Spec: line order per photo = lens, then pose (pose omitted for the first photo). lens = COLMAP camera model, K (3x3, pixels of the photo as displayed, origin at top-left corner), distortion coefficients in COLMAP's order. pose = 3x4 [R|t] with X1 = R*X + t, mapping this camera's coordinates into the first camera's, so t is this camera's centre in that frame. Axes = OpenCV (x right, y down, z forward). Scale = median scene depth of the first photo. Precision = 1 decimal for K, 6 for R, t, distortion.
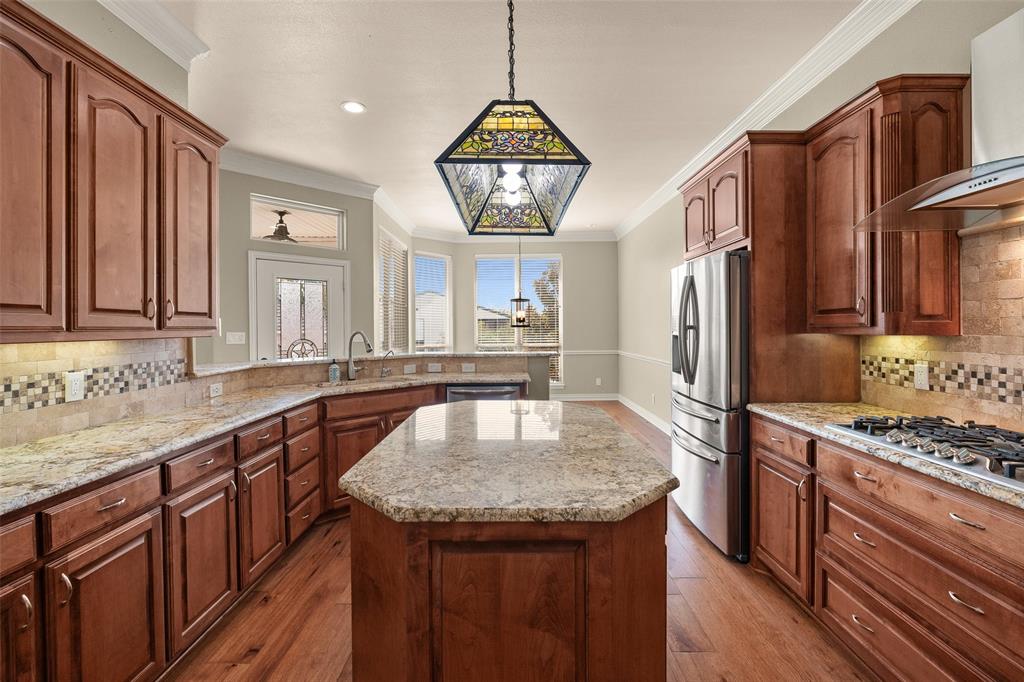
lens RADIAL K [[453.0, 0, 504.7], [0, 453.0, 325.6], [0, 0, 1]] dist [-0.001265, -0.000038]
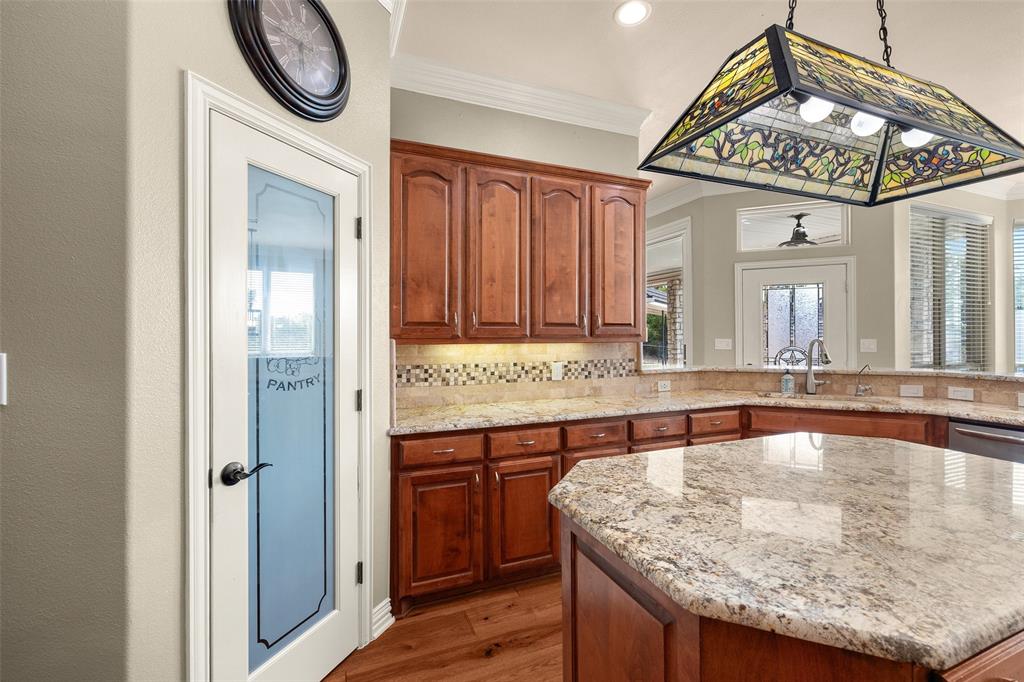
lens RADIAL K [[432.4, 0, 515.0], [0, 432.4, 334.9], [0, 0, 1]] dist [0.001357, 0.000188]
pose [[0.386905, 0.002954, -0.922115, 0.397470], [0.002796, 0.999987, 0.004376, -0.002259], [0.922115, -0.004272, 0.386892, 0.253725]]
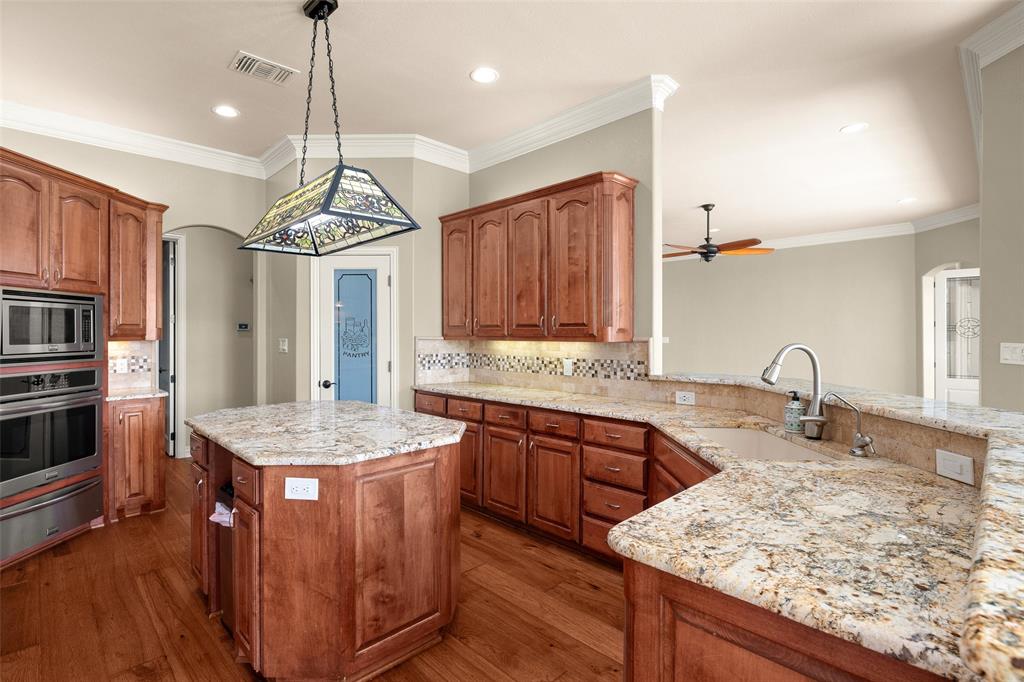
lens RADIAL K [[484.7, 0, 507.1], [0, 484.7, 333.4], [0, 0, 1]] dist [-0.001870, -0.000209]
pose [[-0.706091, 0.006380, -0.708092, 0.533246], [0.006412, 0.999976, 0.002615, -0.004216], [0.708092, -0.002694, -0.706115, 2.078149]]
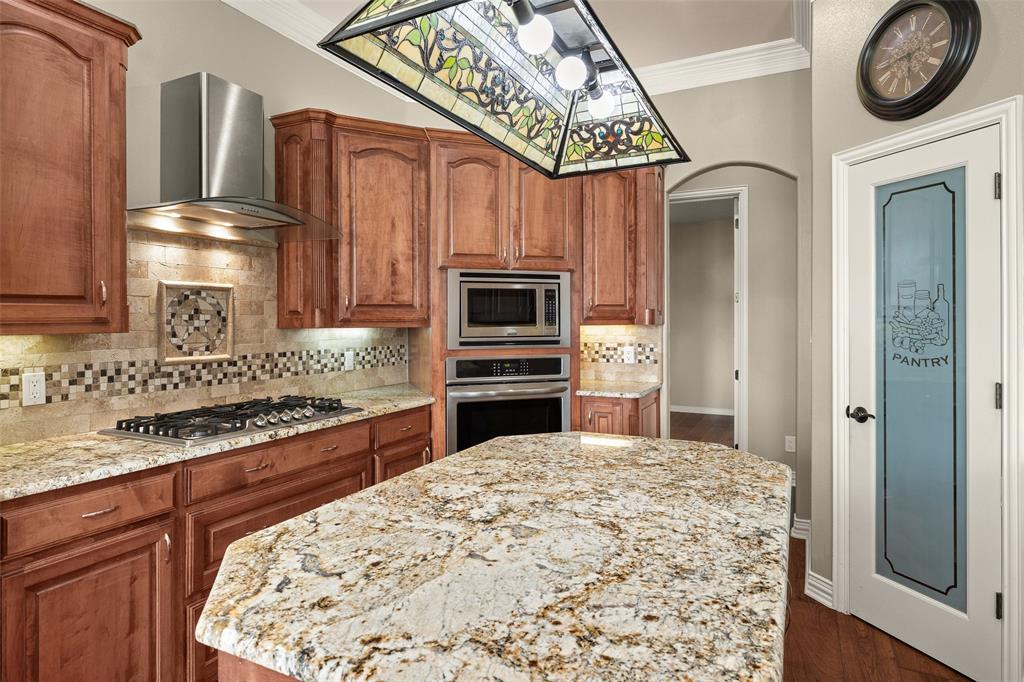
lens RADIAL K [[578.7, 0, 510.6], [0, 578.7, 317.2], [0, 0, 1]] dist [0.000116, -0.000253]
pose [[-0.901442, 0.007309, 0.432839, -0.231007], [0.005705, 0.999971, -0.005003, 0.002146], [-0.432863, -0.002040, -0.901458, 1.550617]]
